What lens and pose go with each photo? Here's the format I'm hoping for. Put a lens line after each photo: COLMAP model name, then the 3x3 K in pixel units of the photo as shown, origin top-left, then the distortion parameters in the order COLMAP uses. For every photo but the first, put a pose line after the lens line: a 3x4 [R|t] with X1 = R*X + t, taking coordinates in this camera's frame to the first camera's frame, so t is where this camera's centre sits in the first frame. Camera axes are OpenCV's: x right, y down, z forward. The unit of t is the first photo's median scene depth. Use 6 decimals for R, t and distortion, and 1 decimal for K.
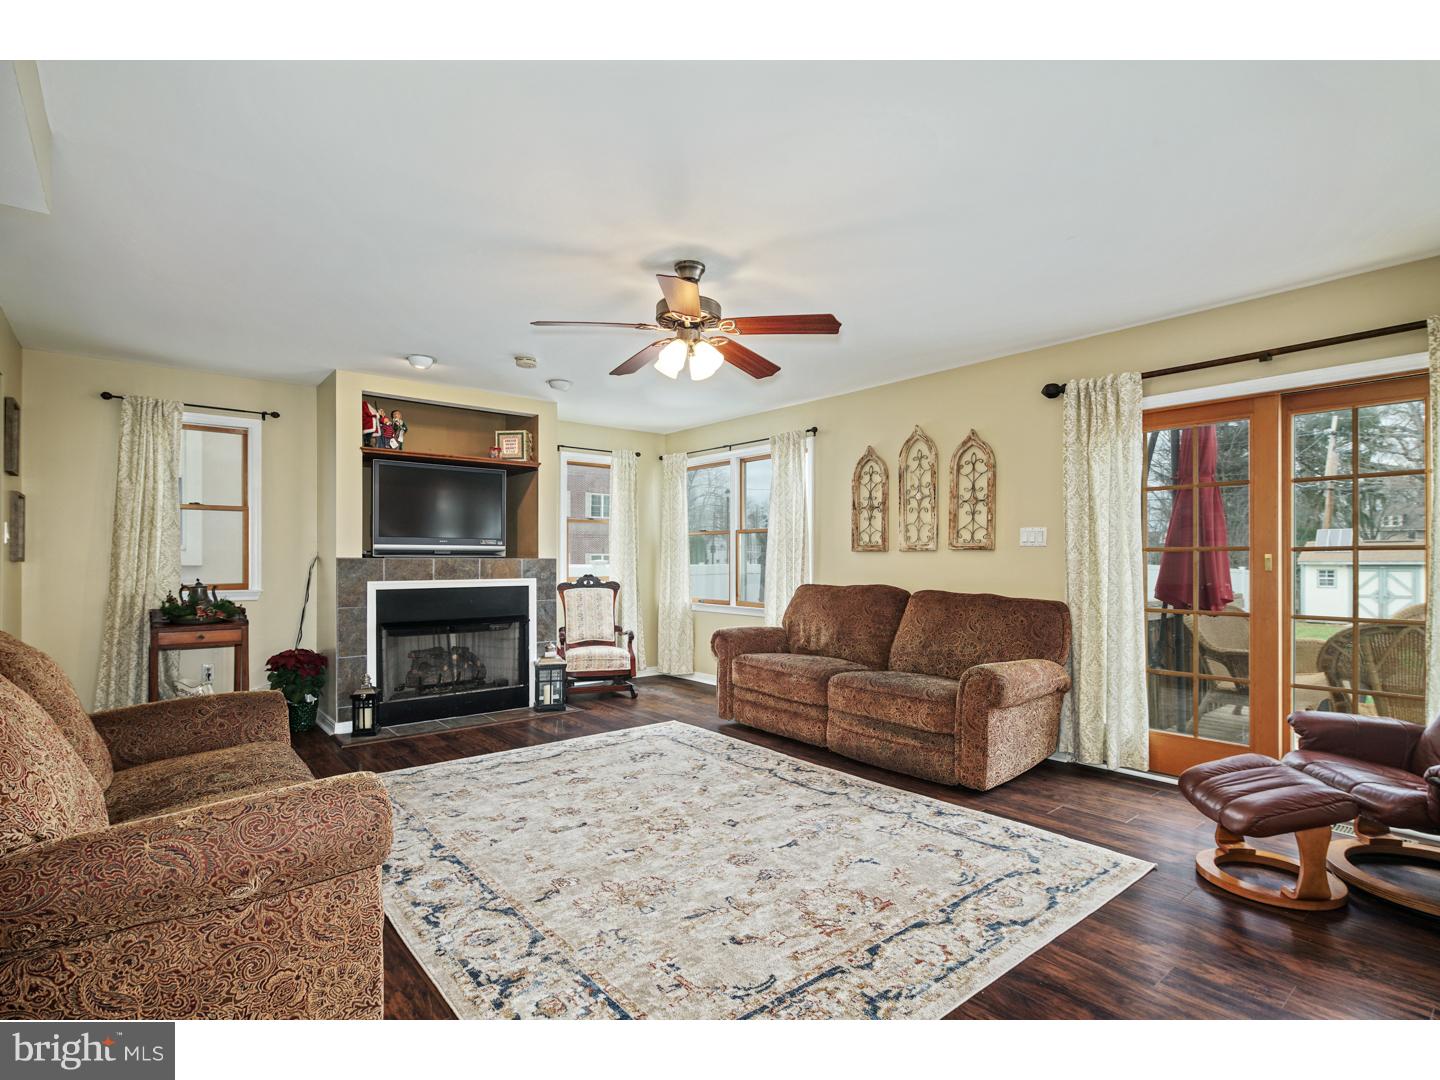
lens RADIAL K [[718.8, 0, 720.6], [0, 718.8, 551.7], [0, 0, 1]] dist [0.005352, -0.004503]
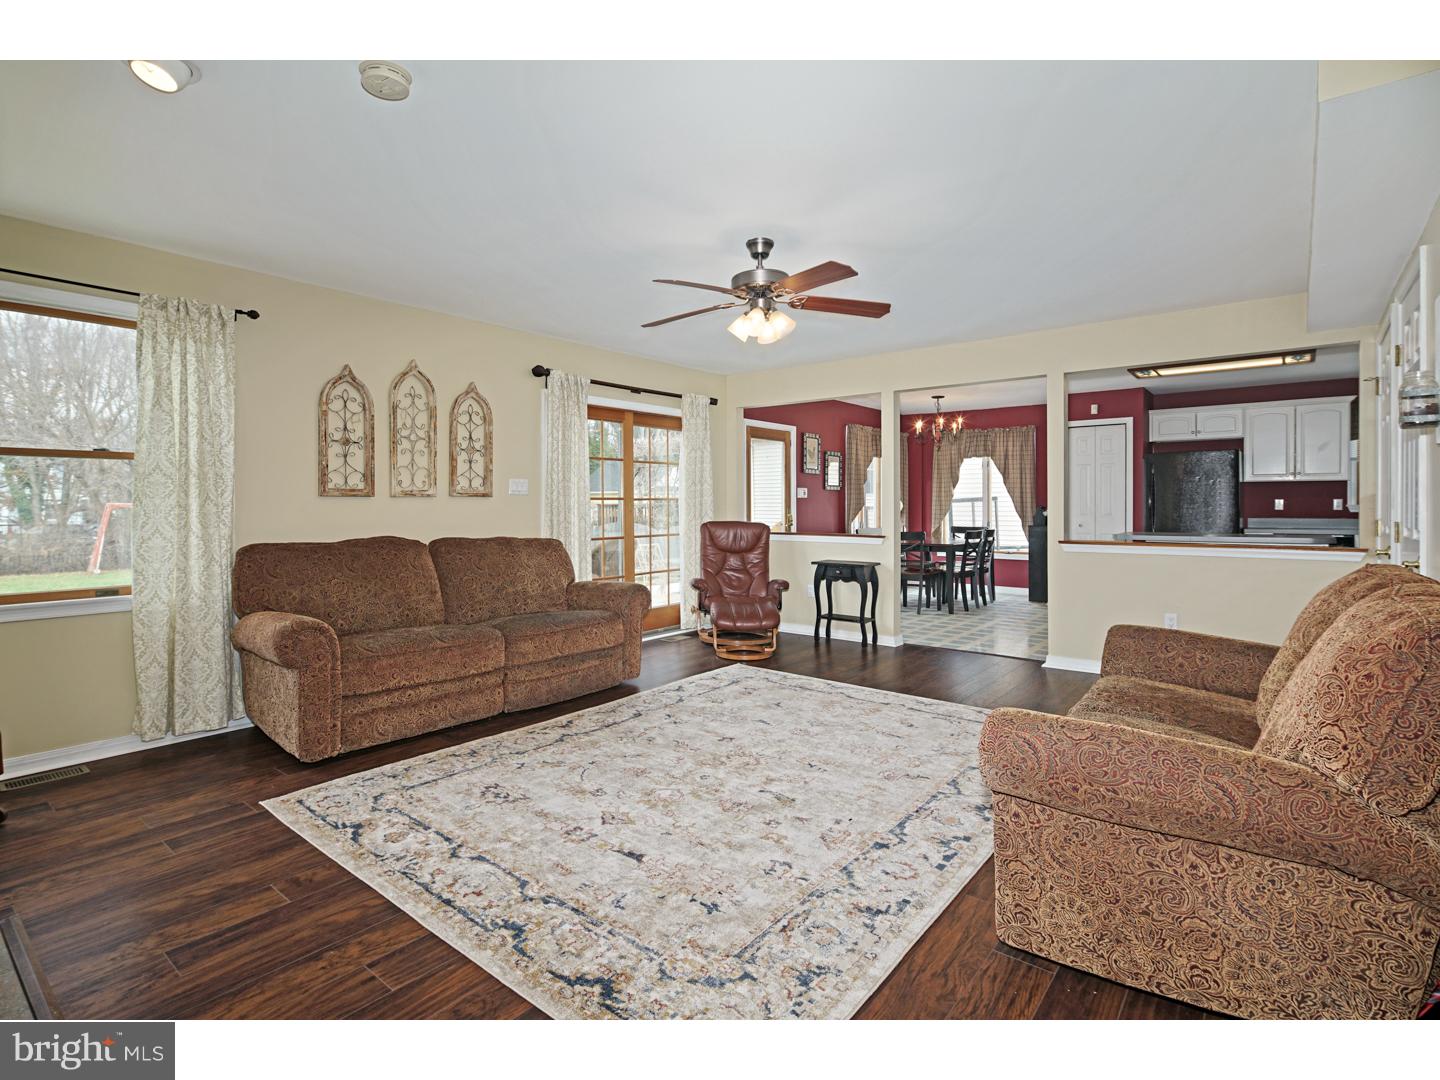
lens RADIAL K [[718.8, 0, 712.5], [0, 718.8, 500.5], [0, 0, 1]] dist [0.005352, -0.004503]
pose [[-0.202996, 0.004996, 0.979167, -0.757848], [-0.007375, 0.999951, -0.006631, 0.007530], [-0.979152, -0.008567, -0.202949, 0.876255]]
